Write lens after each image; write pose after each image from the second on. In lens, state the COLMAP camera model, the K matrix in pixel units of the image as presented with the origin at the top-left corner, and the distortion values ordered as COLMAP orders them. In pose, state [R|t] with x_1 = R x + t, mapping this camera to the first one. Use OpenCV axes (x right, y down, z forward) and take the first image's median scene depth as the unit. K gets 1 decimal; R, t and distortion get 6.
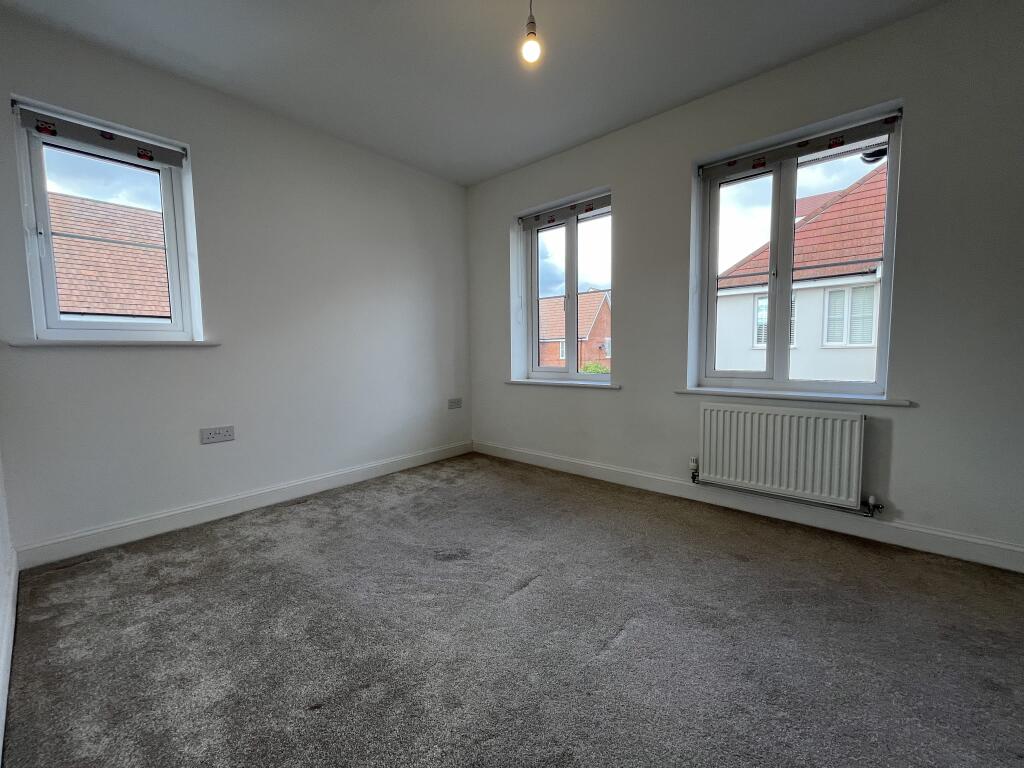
lens RADIAL K [[412.9, 0, 509.7], [0, 412.9, 383.9], [0, 0, 1]] dist [-0.001644, -0.000475]
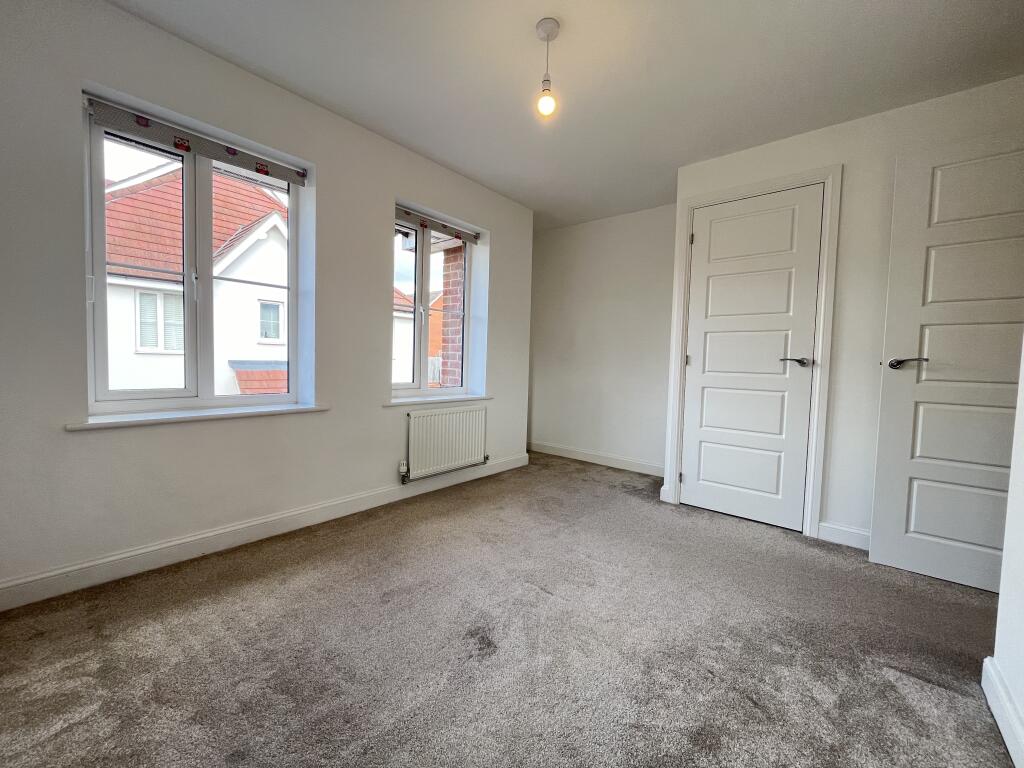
lens RADIAL K [[412.9, 0, 511.3], [0, 412.9, 383.4], [0, 0, 1]] dist [-0.001644, -0.000475]
pose [[-0.028959, -0.040220, 0.998771, -0.523927], [0.048087, 0.997977, 0.041582, -0.051655], [-0.998423, 0.049232, -0.026966, 0.561595]]
